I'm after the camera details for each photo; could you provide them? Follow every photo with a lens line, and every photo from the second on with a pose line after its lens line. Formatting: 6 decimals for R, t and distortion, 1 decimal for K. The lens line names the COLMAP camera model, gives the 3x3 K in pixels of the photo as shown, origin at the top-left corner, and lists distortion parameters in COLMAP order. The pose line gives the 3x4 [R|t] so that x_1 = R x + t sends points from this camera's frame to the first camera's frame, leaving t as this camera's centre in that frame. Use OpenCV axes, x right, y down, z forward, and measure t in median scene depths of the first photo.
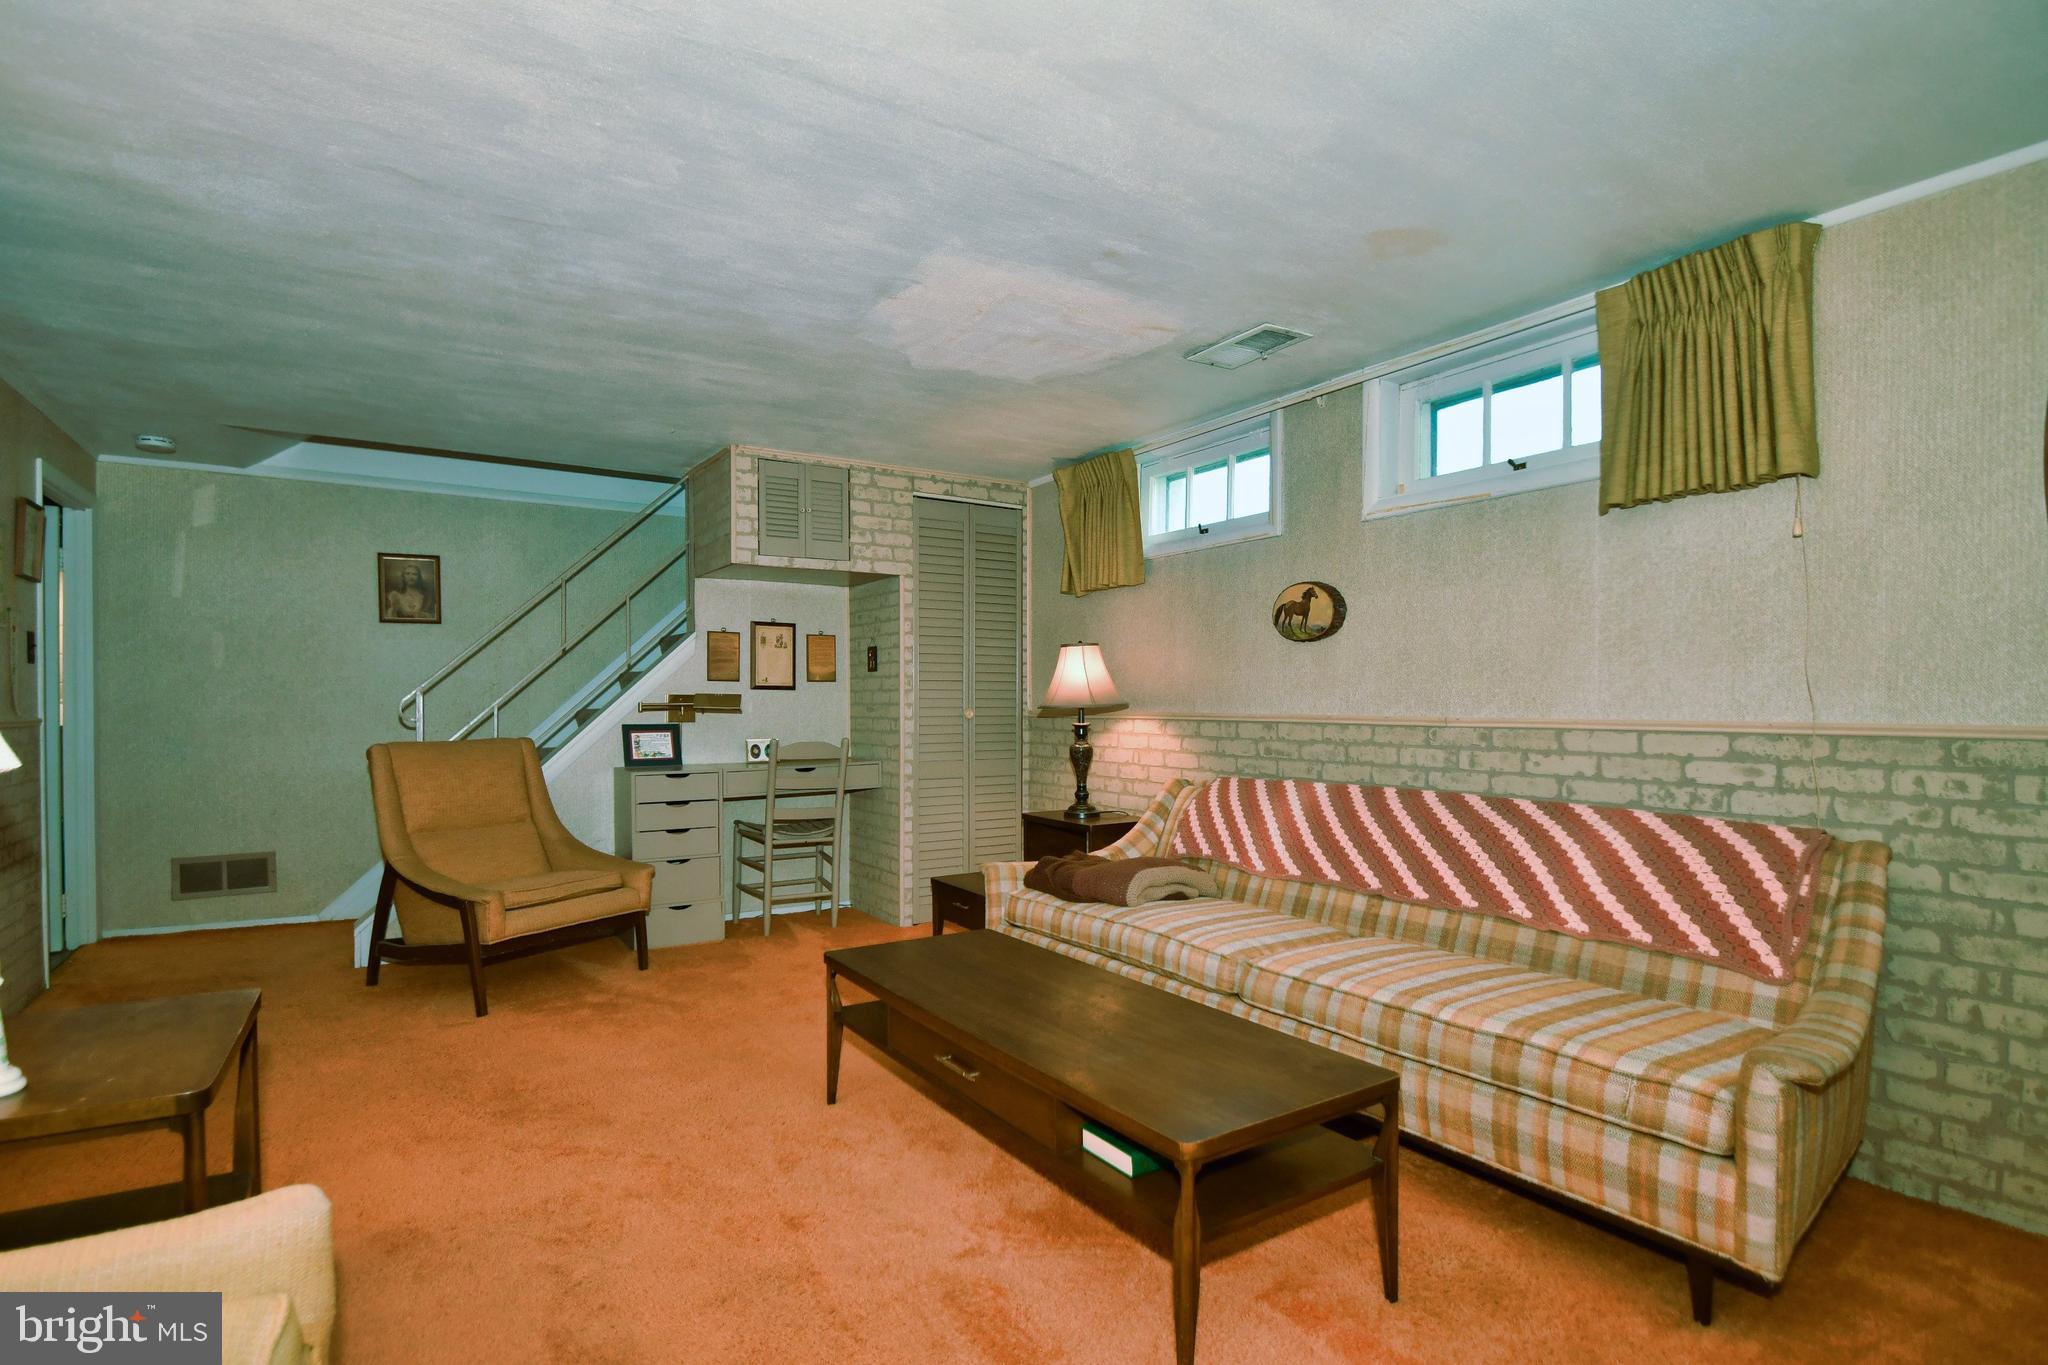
lens RADIAL K [[1008.0, 0, 1008.1], [0, 1008.0, 711.9], [0, 0, 1]] dist [-0.004873, -0.001198]
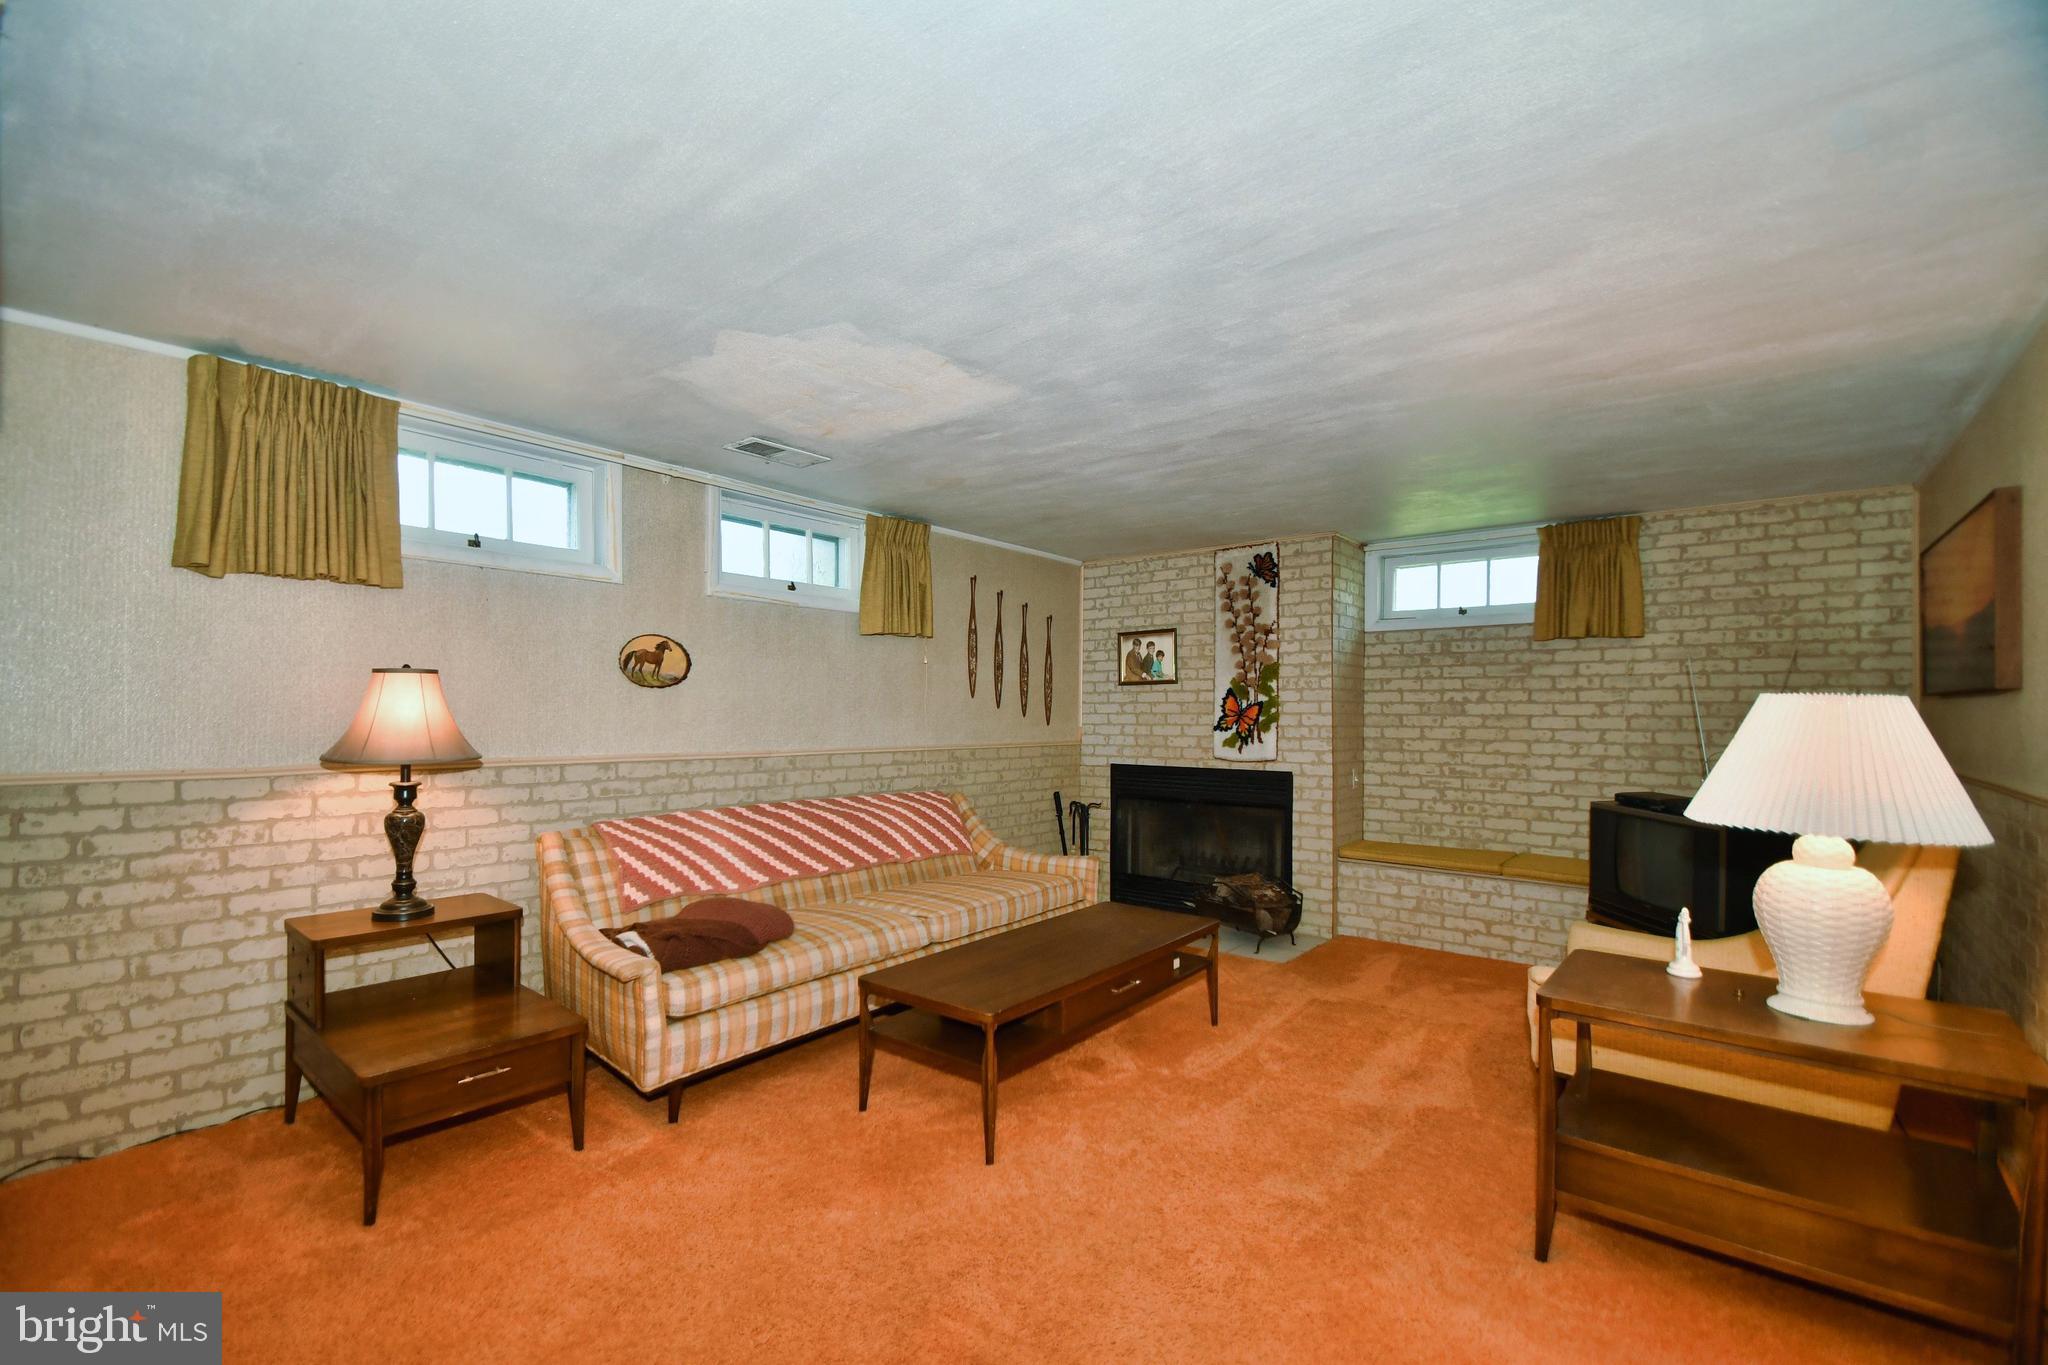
lens RADIAL K [[900.7, 0, 1003.2], [0, 900.7, 713.4], [0, 0, 1]] dist [0.021173, -0.020492]
pose [[-0.313227, -0.004897, 0.949666, -0.761798], [0.000309, 0.999986, 0.005258, -0.046220], [-0.949678, 0.001941, -0.313221, 0.935487]]
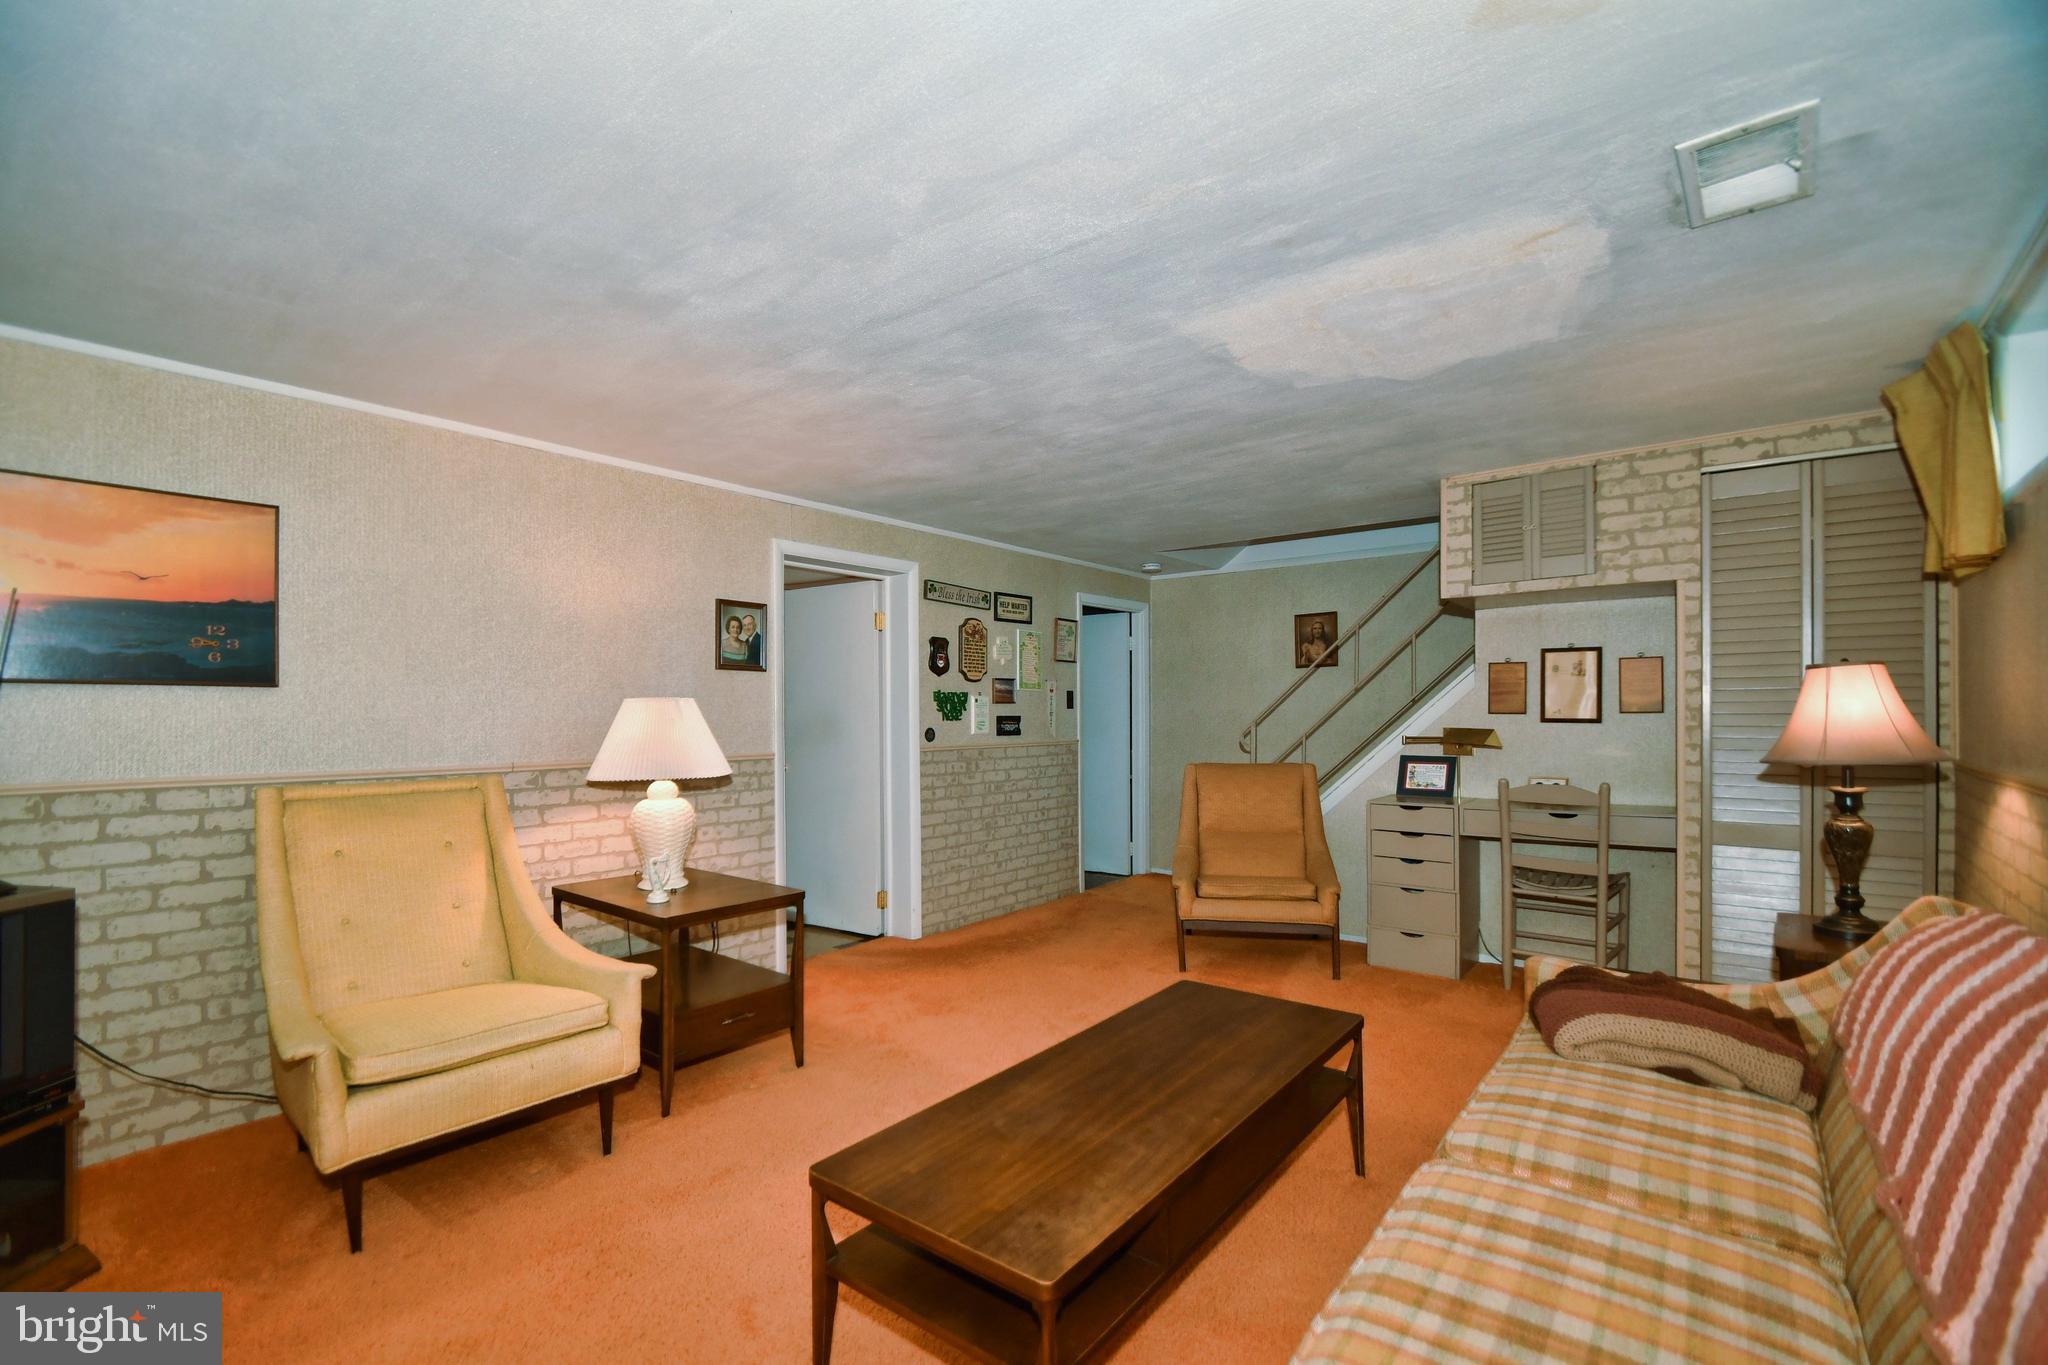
lens RADIAL K [[900.7, 0, 1003.2], [0, 900.7, 713.4], [0, 0, 1]] dist [0.021173, -0.020492]
pose [[0.318404, 0.000824, -0.947955, 0.513757], [-0.003706, 0.999993, -0.000376, -0.039105], [0.947948, 0.003633, 0.318405, 0.366316]]
